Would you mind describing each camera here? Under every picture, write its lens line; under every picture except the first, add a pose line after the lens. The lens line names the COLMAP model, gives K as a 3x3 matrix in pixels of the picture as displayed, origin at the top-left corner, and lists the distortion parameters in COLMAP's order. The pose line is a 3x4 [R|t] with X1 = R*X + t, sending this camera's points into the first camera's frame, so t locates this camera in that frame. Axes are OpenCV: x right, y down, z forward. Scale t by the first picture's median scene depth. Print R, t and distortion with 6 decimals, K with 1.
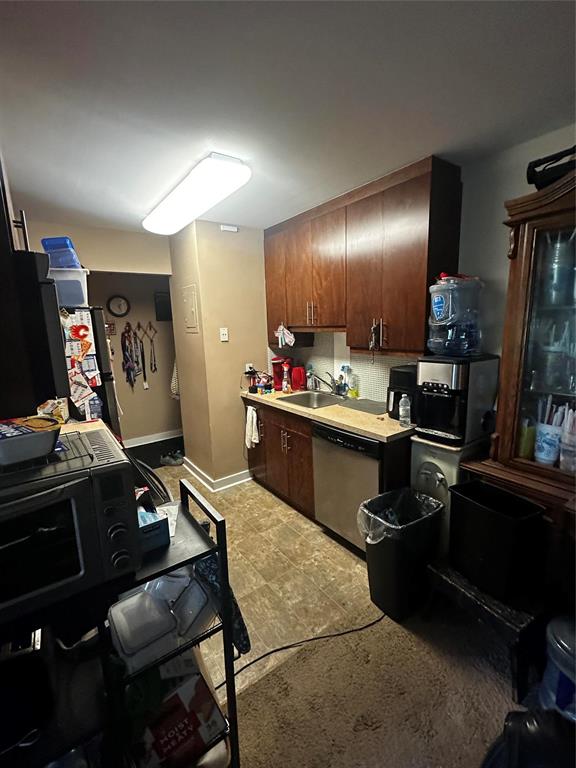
lens RADIAL K [[342.6, 0, 288.0], [0, 342.6, 384.0], [0, 0, 1]] dist [-0.000971, -0.000494]
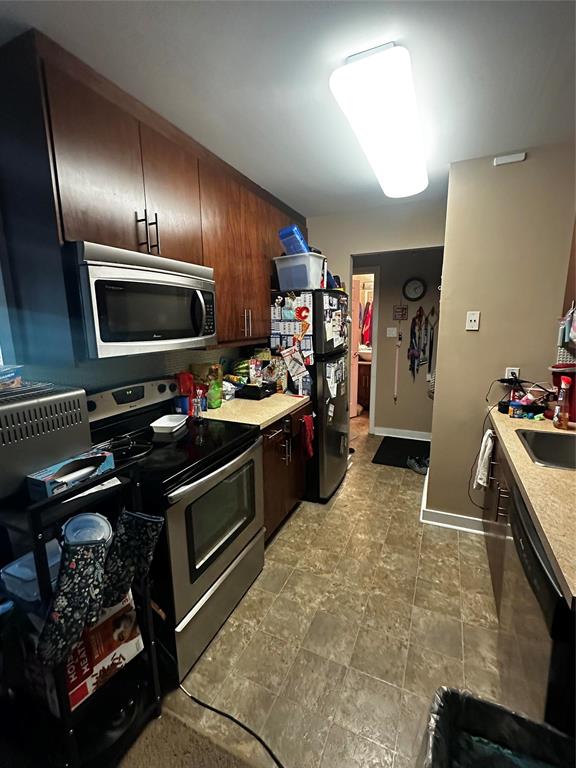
lens RADIAL K [[342.6, 0, 288.0], [0, 342.6, 384.0], [0, 0, 1]] dist [-0.000971, -0.000494]
pose [[0.488547, 0.182599, -0.853217, 0.327458], [-0.155955, 0.980385, 0.120515, -0.054835], [0.858487, 0.074186, 0.507441, 0.418798]]
